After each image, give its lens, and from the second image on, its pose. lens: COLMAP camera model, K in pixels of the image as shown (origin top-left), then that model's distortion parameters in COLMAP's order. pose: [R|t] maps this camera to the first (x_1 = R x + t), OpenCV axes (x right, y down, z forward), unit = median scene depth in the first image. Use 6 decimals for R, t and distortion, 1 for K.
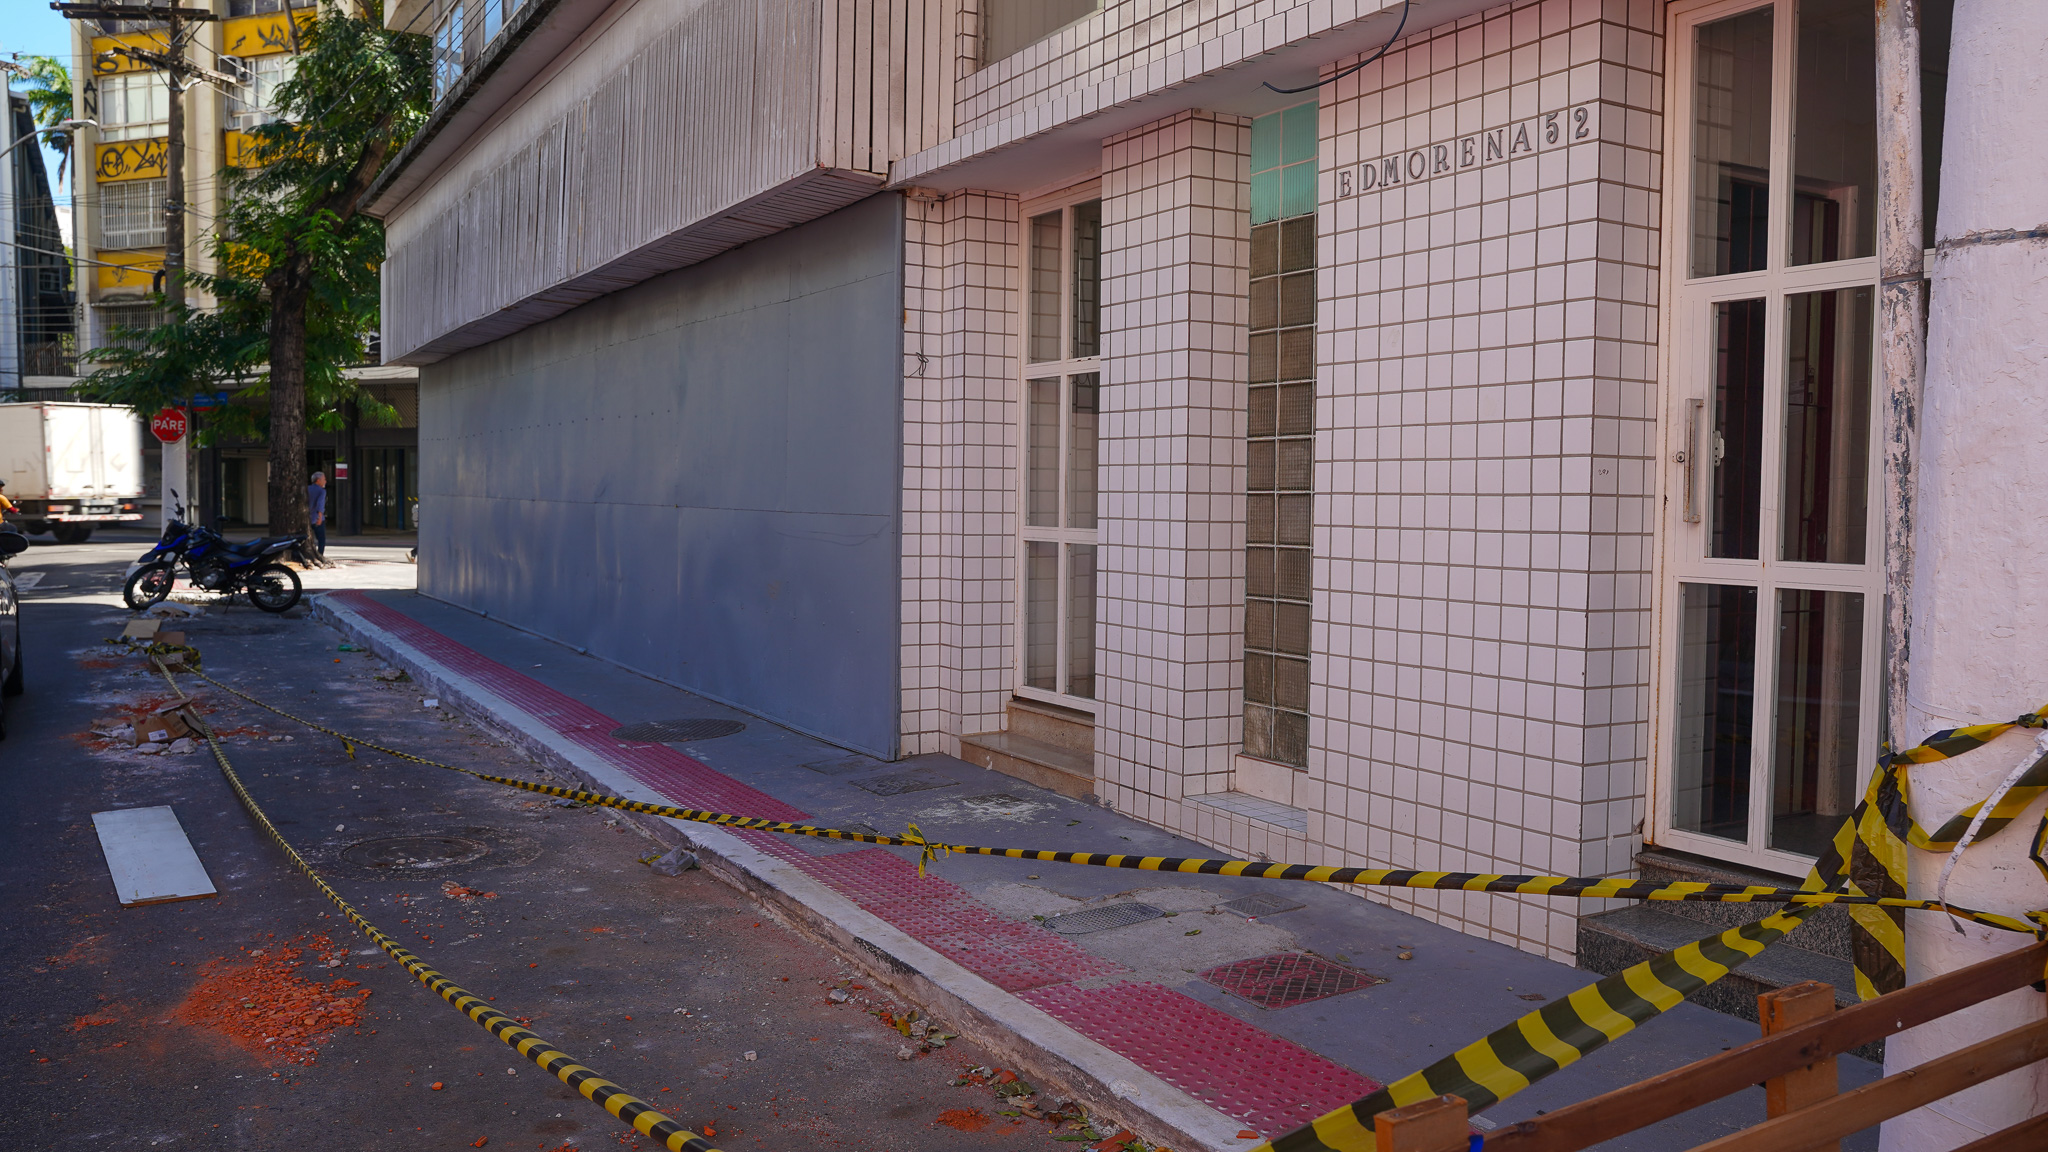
lens RADIAL K [[1586.4, 0, 1024.0], [0, 1586.4, 576.0], [0, 0, 1]] dist [-0.068402, 0.005593]
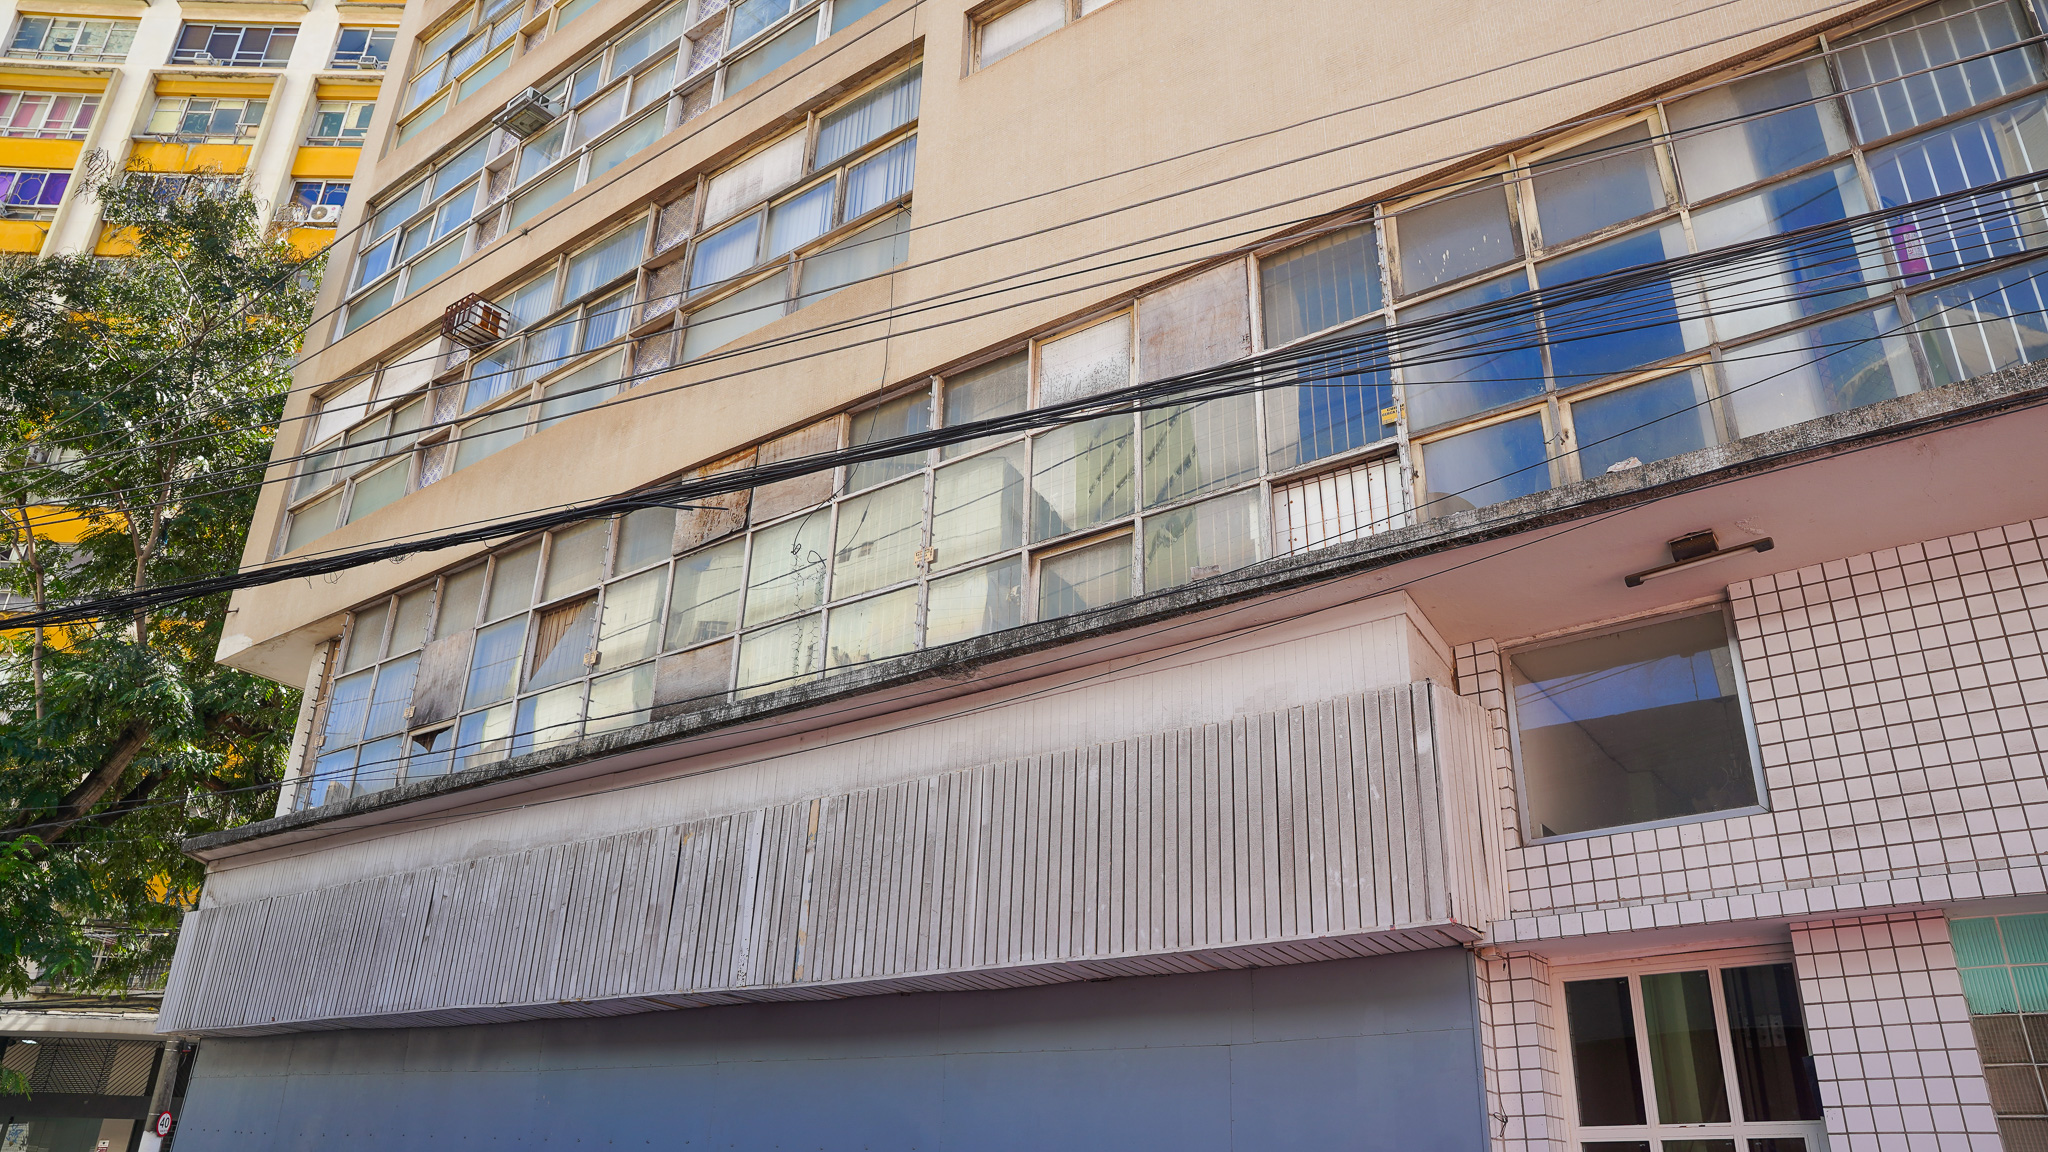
lens RADIAL K [[1409.8, 0, 1027.5], [0, 1409.8, 582.8], [0, 0, 1]] dist [-0.136765, 0.108017]
pose [[0.913483, 0.177377, 0.366178, -1.055533], [0.007344, 0.892638, -0.450715, -0.079826], [-0.406811, 0.414409, 0.814107, 0.427216]]
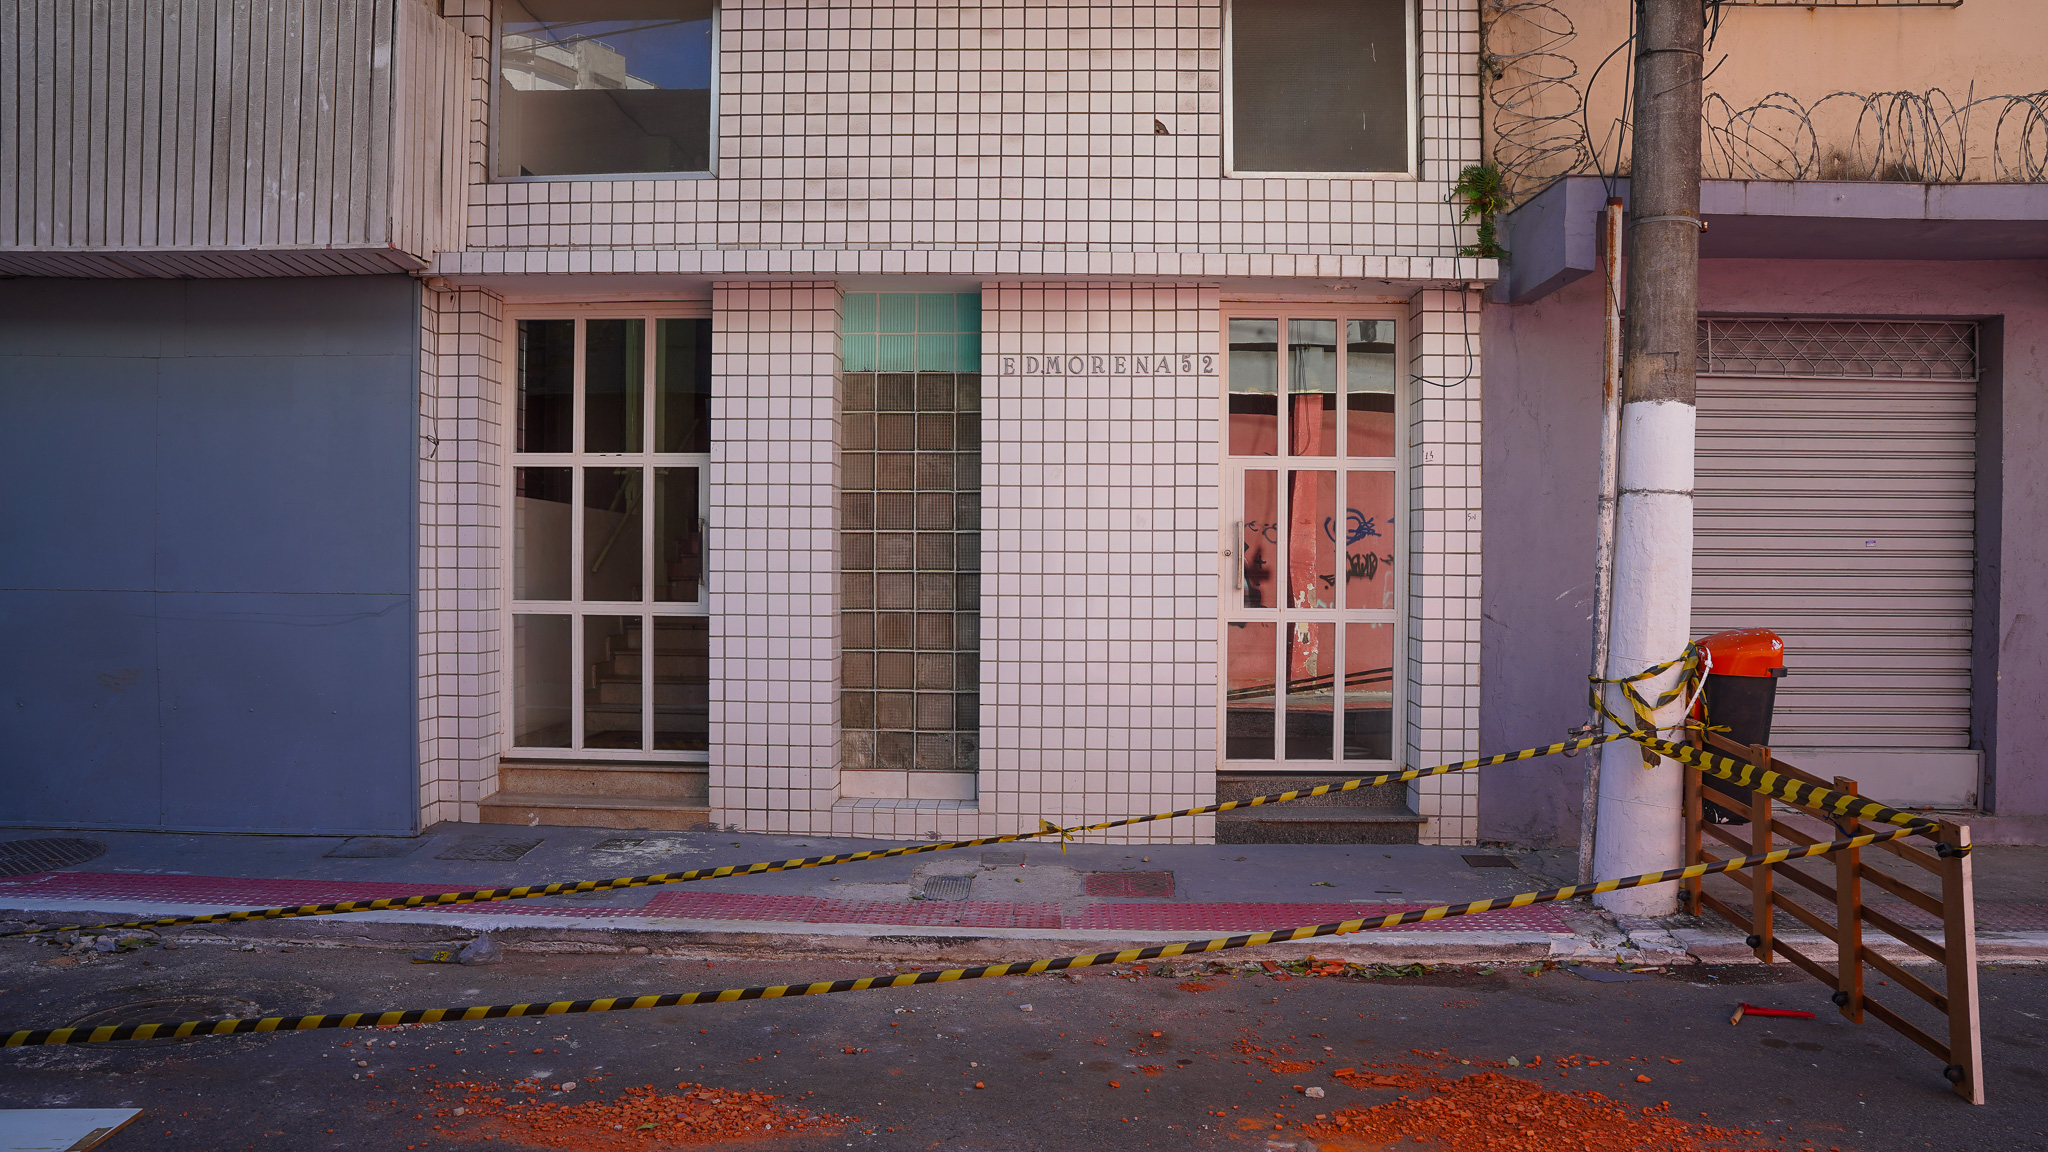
lens RADIAL K [[1409.8, 0, 1027.5], [0, 1409.8, 582.8], [0, 0, 1]] dist [-0.136765, 0.108017]
pose [[0.522362, -0.017363, 0.852547, -0.940446], [0.040759, 0.999158, -0.004625, -0.037760], [-0.851749, 0.037164, 0.522630, 0.302884]]
